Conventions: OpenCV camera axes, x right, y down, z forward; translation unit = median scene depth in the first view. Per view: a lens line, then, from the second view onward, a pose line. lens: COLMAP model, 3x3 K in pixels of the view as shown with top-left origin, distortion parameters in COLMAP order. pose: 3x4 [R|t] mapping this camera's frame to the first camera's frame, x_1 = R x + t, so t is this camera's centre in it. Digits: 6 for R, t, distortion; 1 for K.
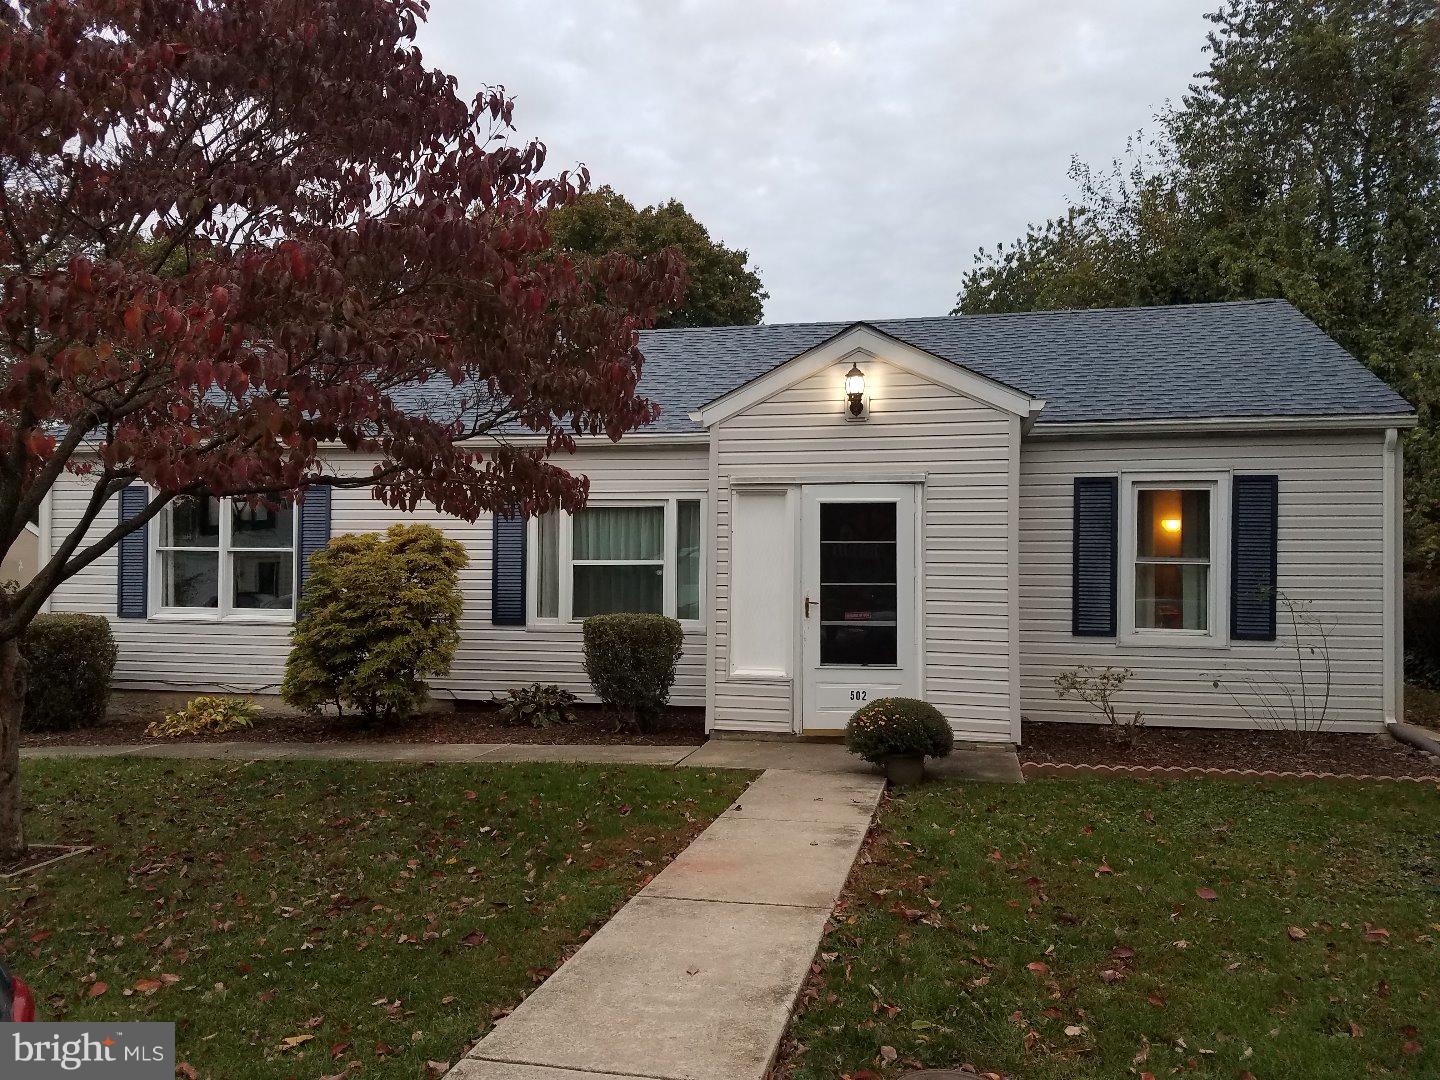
lens RADIAL K [[1093.6, 0, 720.0], [0, 1093.6, 540.0], [0, 0, 1]] dist [0.116190, -0.000466]
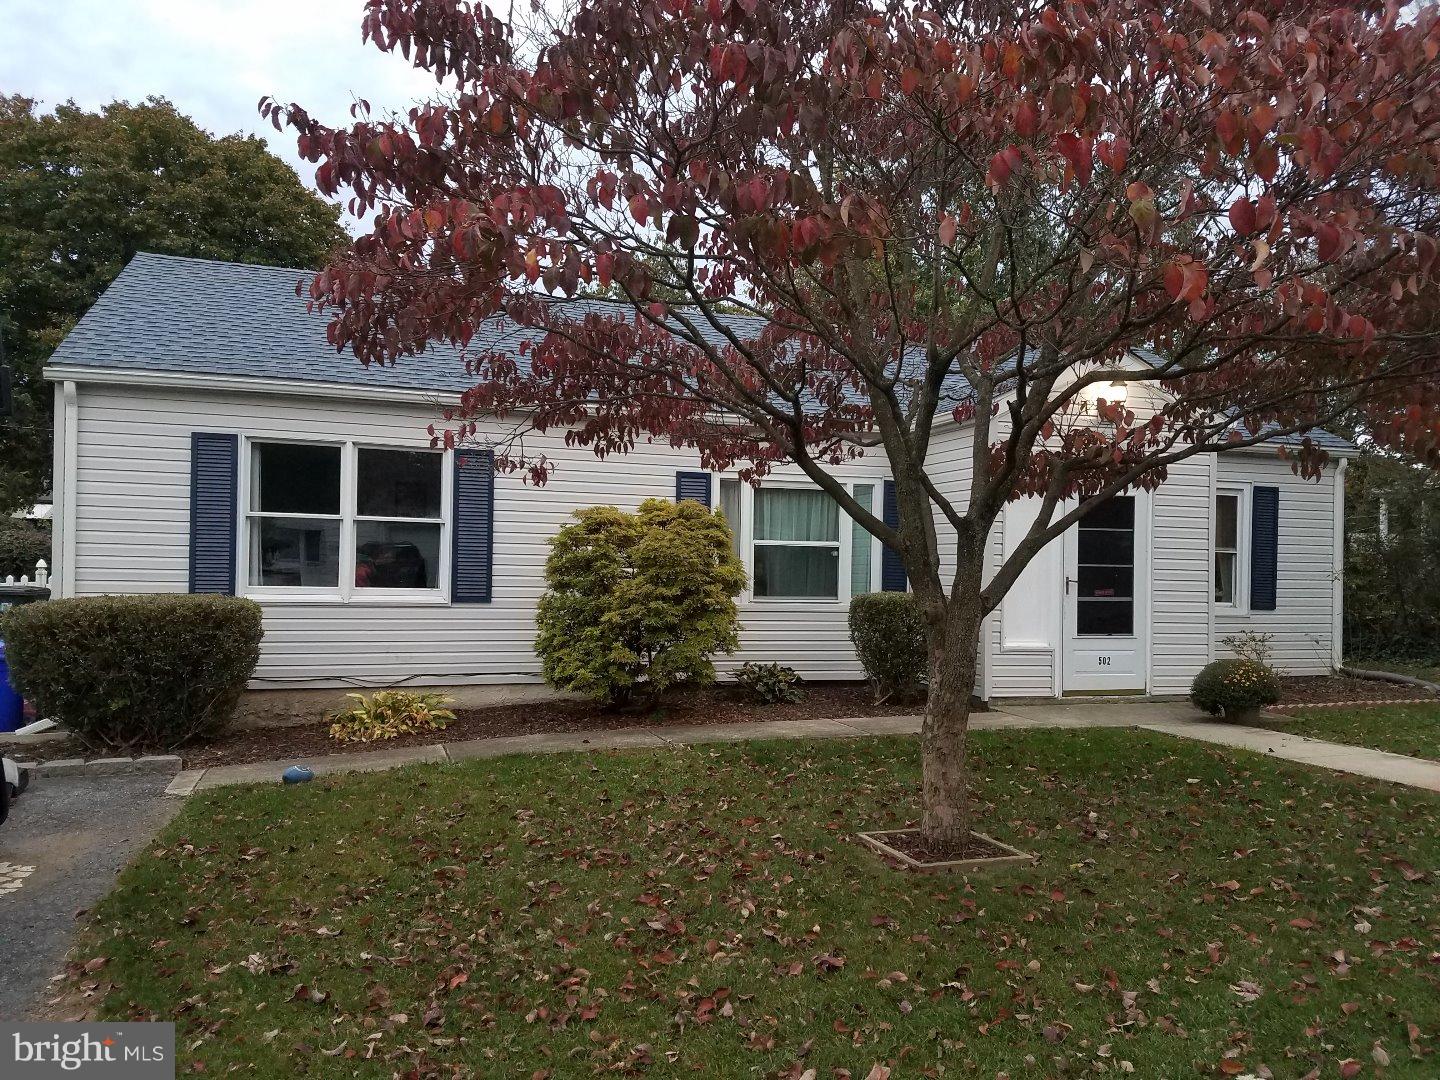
lens RADIAL K [[1093.6, 0, 720.0], [0, 1093.6, 540.0], [0, 0, 1]] dist [0.116190, -0.000466]
pose [[0.856633, 0.021987, 0.515457, -0.769998], [-0.025785, 0.999667, 0.000211, 0.022178], [-0.515281, -0.013471, 0.856916, 0.190799]]
